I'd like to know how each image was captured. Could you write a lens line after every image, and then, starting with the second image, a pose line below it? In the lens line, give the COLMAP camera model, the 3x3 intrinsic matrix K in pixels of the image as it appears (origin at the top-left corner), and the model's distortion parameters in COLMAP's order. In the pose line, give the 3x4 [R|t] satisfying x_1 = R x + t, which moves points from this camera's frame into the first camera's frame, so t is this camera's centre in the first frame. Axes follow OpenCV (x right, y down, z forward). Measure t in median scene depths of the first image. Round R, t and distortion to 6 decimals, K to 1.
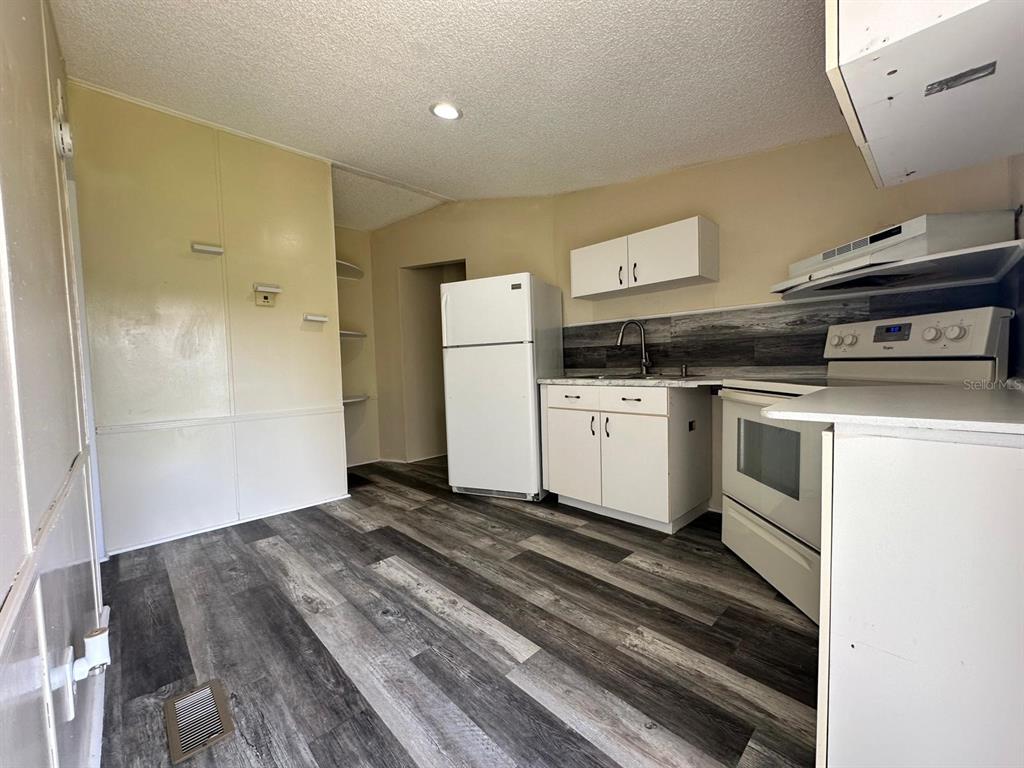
lens RADIAL K [[411.6, 0, 511.4], [0, 411.6, 386.4], [0, 0, 1]] dist [-0.006807, 0.000423]
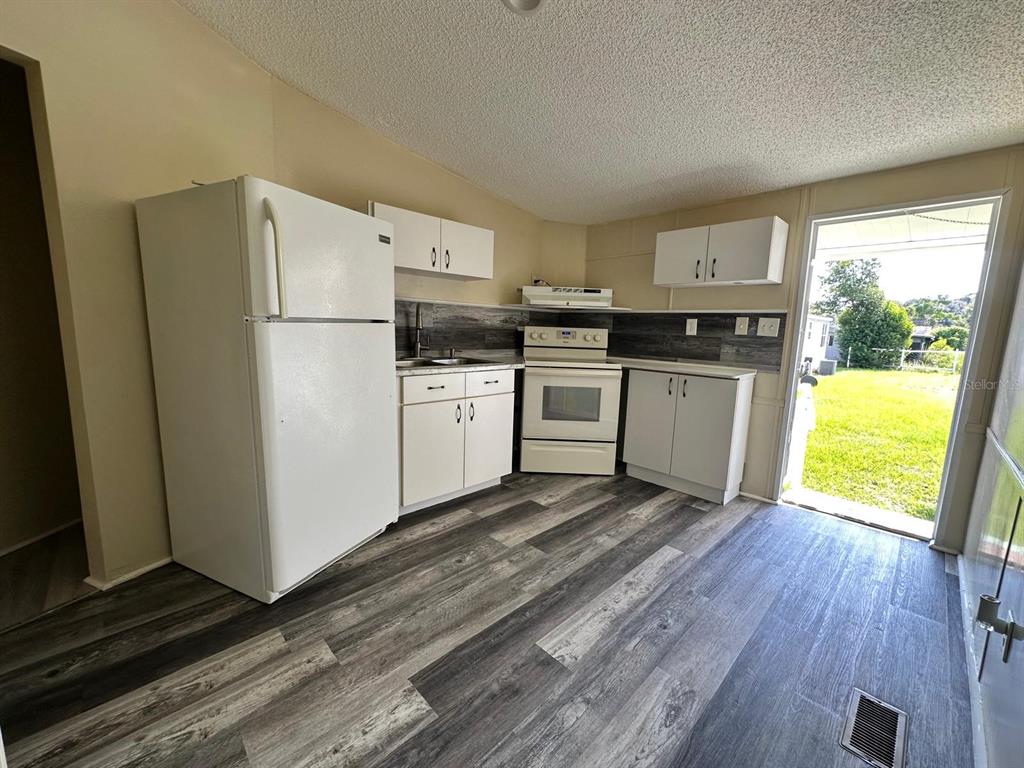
lens RADIAL K [[411.6, 0, 511.6], [0, 411.6, 387.4], [0, 0, 1]] dist [-0.006807, 0.000423]
pose [[-0.005944, -0.117875, 0.993011, -0.910176], [0.019417, 0.992827, 0.117970, -0.094771], [-0.999794, 0.019982, -0.003613, 1.030800]]
